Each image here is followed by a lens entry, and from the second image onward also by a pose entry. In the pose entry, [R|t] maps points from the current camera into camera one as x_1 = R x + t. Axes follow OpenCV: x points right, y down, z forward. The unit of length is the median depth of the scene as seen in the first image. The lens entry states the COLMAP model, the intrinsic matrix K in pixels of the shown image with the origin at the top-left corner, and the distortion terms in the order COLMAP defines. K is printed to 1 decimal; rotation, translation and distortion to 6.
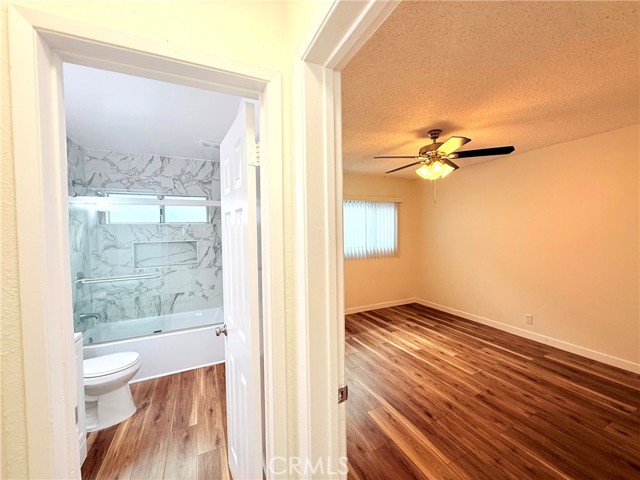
lens RADIAL K [[256.1, 0, 318.2], [0, 256.1, 240.6], [0, 0, 1]] dist [-0.002140, 0.000294]
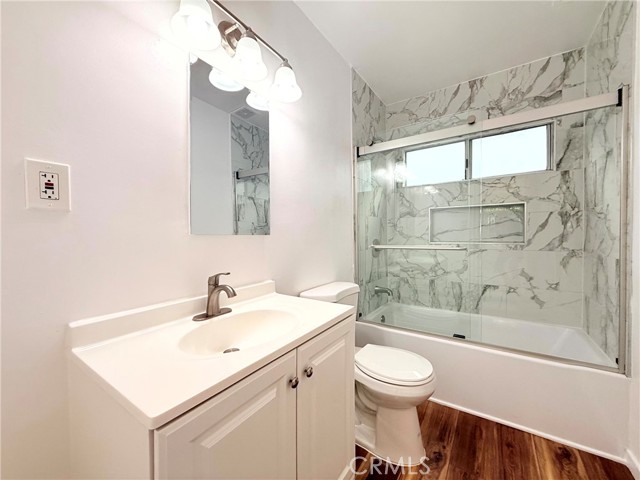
lens RADIAL K [[256.1, 0, 318.3], [0, 256.1, 236.9], [0, 0, 1]] dist [-0.002140, 0.000294]
pose [[0.510113, 0.023821, -0.859777, -0.226818], [-0.030488, 0.999489, 0.009603, 0.096374], [0.859567, 0.021314, 0.510579, 0.314460]]
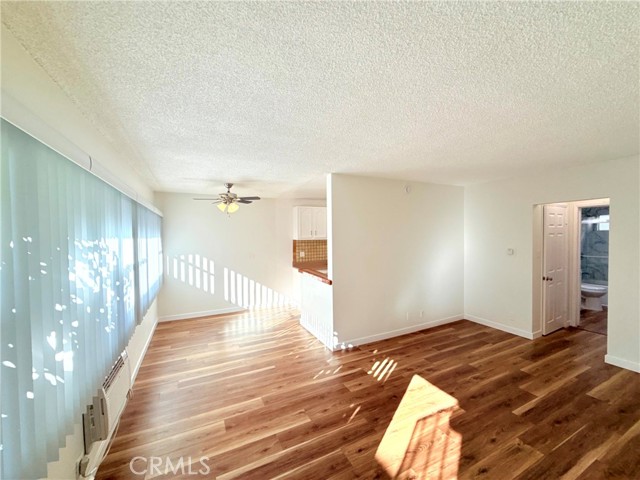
lens RADIAL K [[256.1, 0, 318.0], [0, 256.1, 239.2], [0, 0, 1]] dist [-0.002140, 0.000294]
pose [[0.020115, 0.041252, -0.998946, 1.104455], [-0.019287, 0.998978, 0.040865, -0.038154], [0.999612, 0.018445, 0.020891, -1.196655]]
